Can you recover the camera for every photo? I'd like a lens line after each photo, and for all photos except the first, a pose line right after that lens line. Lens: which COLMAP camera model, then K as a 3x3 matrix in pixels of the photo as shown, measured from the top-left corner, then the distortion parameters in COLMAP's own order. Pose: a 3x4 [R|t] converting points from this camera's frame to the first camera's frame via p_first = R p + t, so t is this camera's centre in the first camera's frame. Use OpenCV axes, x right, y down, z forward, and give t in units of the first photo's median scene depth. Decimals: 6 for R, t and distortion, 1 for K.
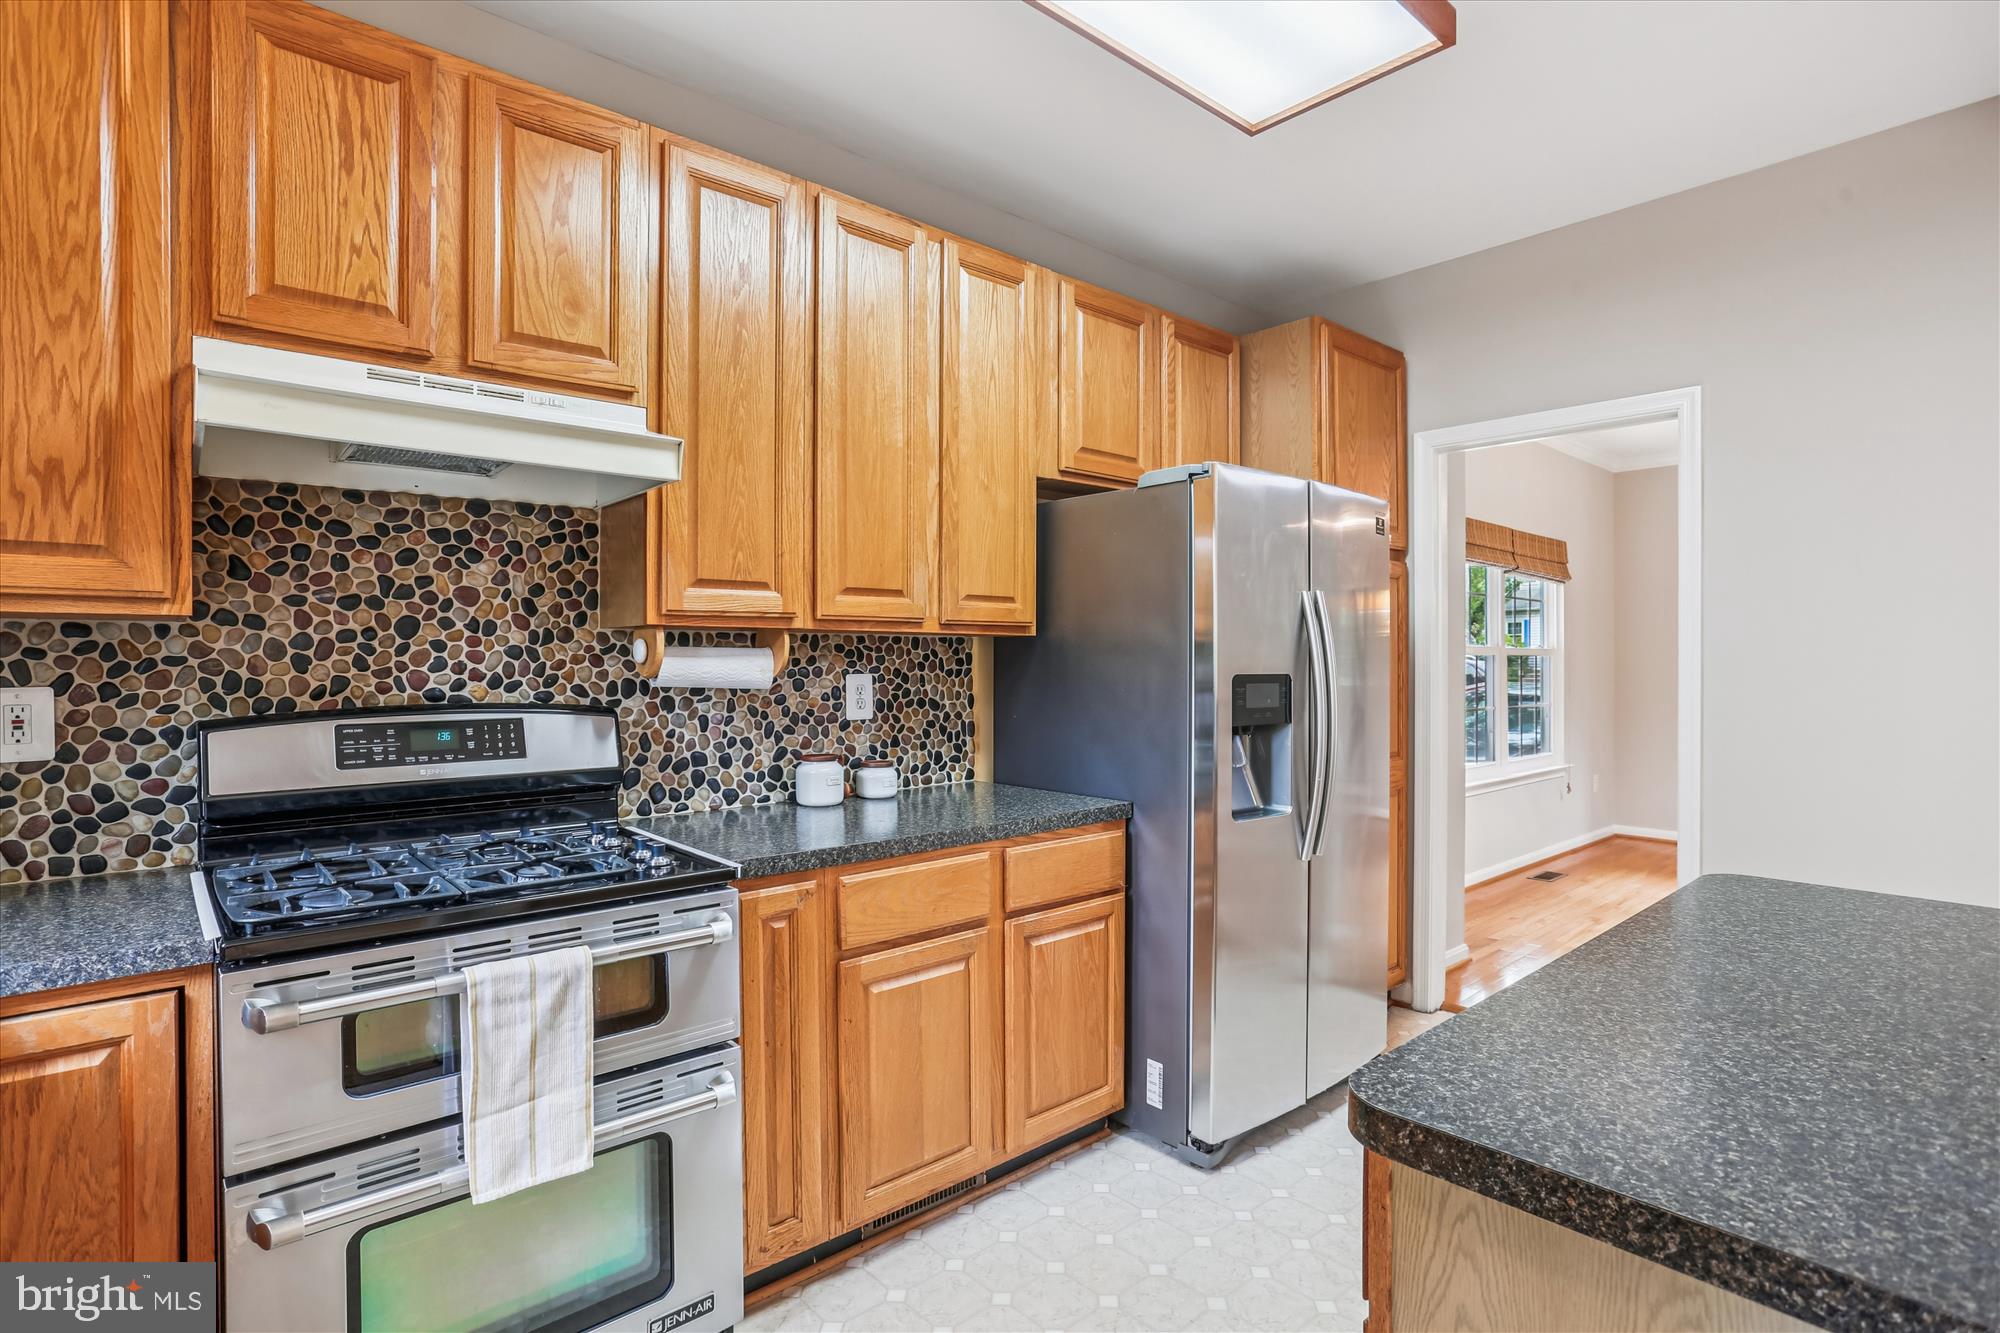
lens RADIAL K [[942.4, 0, 1000.0], [0, 942.4, 666.5], [0, 0, 1]] dist [-0.048605, 0.023887]
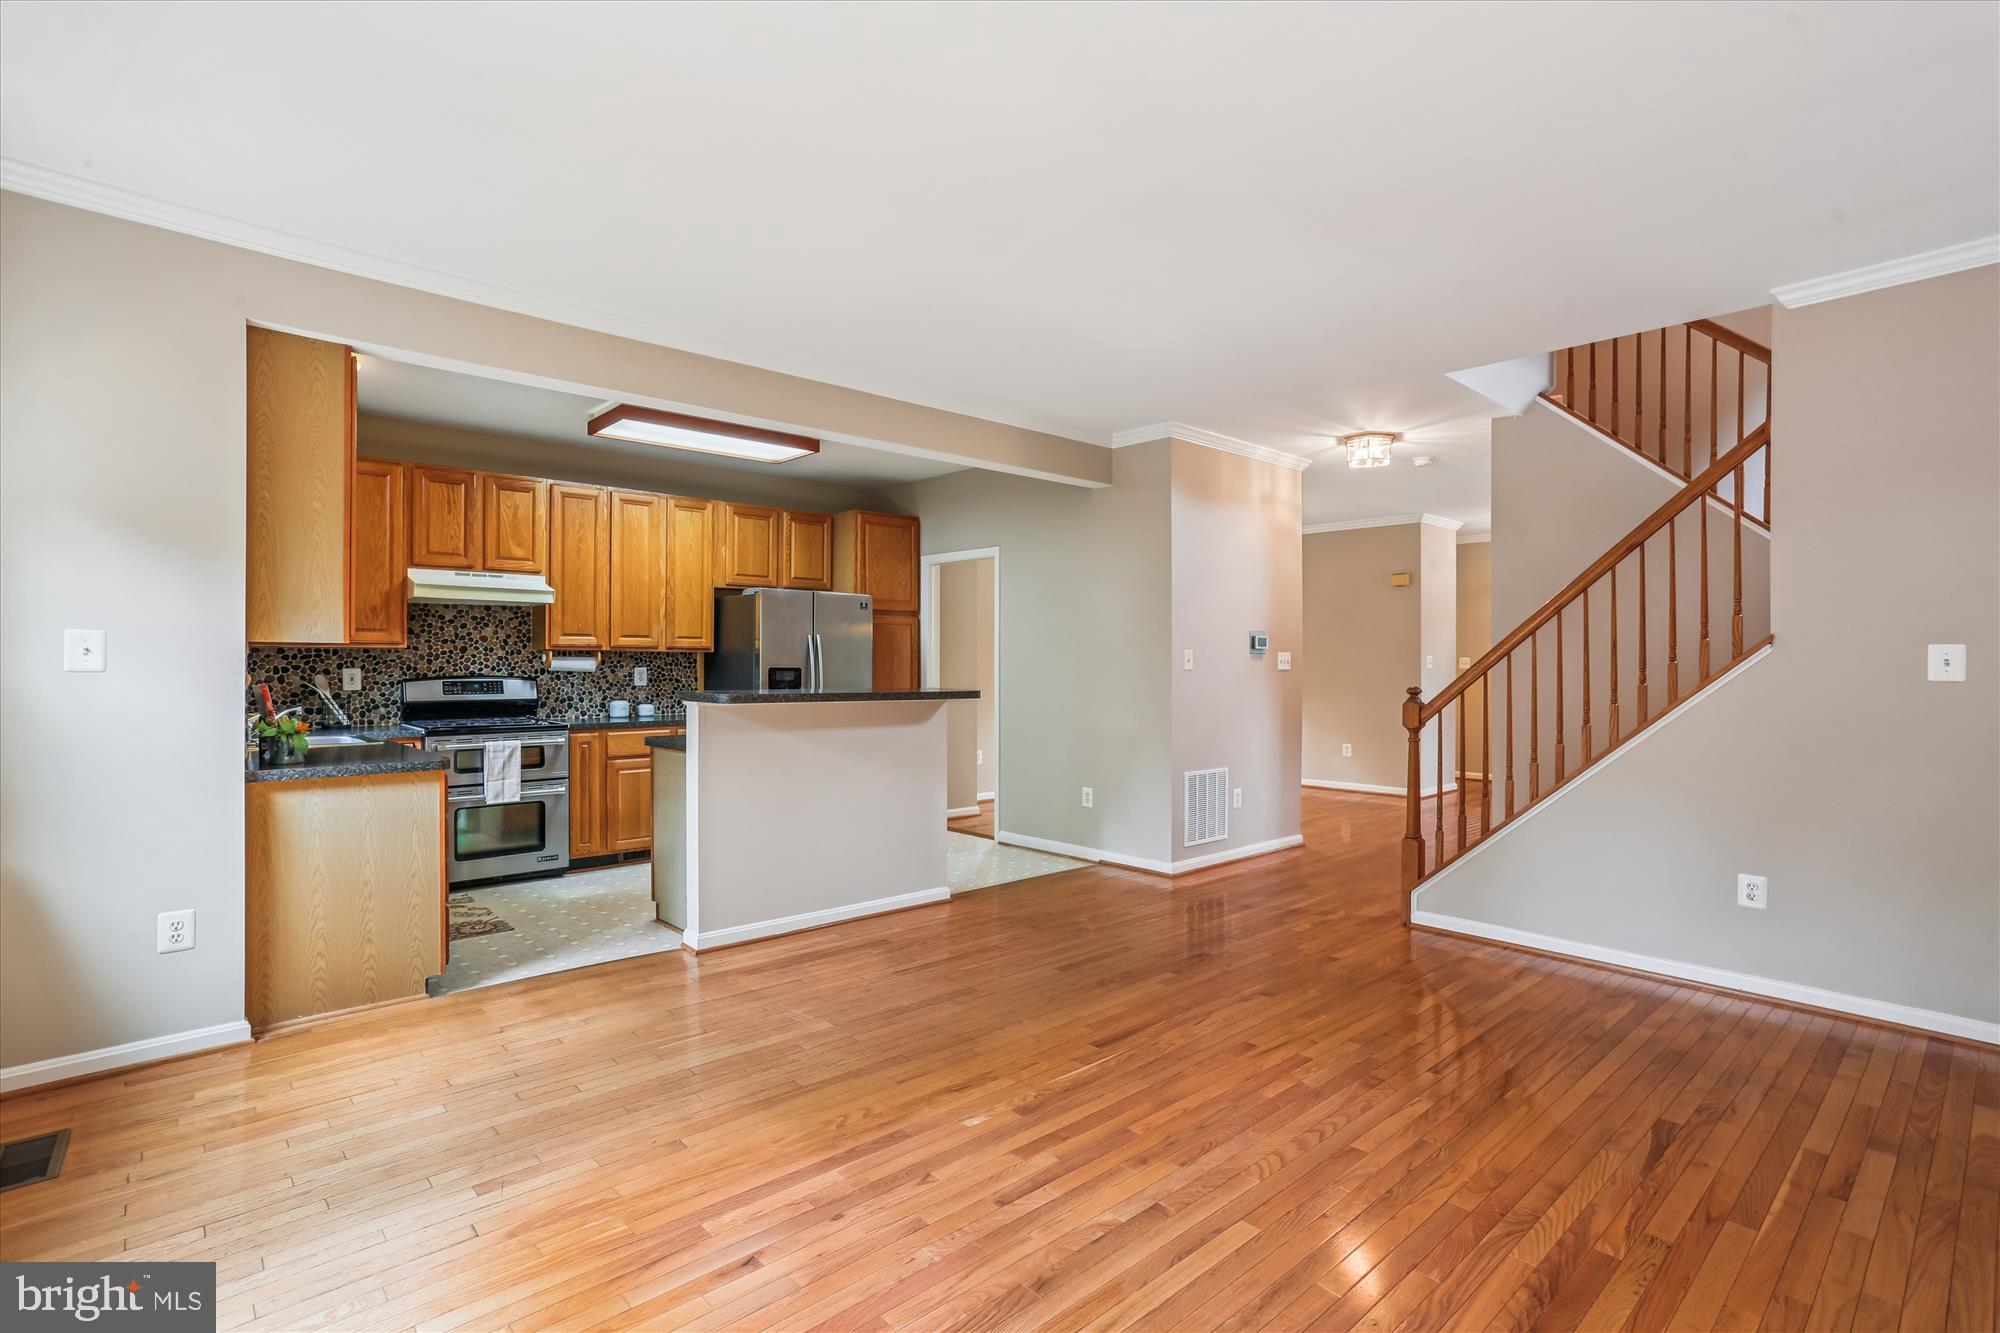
lens RADIAL K [[958.7, 0, 1000.0], [0, 958.7, 666.5], [0, 0, 1]] dist [-0.001559, -0.000072]
pose [[0.999989, 0.004750, 0.000267, 1.075972], [-0.004749, 0.999984, -0.003186, 0.012991], [-0.000282, 0.003185, 0.999995, -2.063330]]
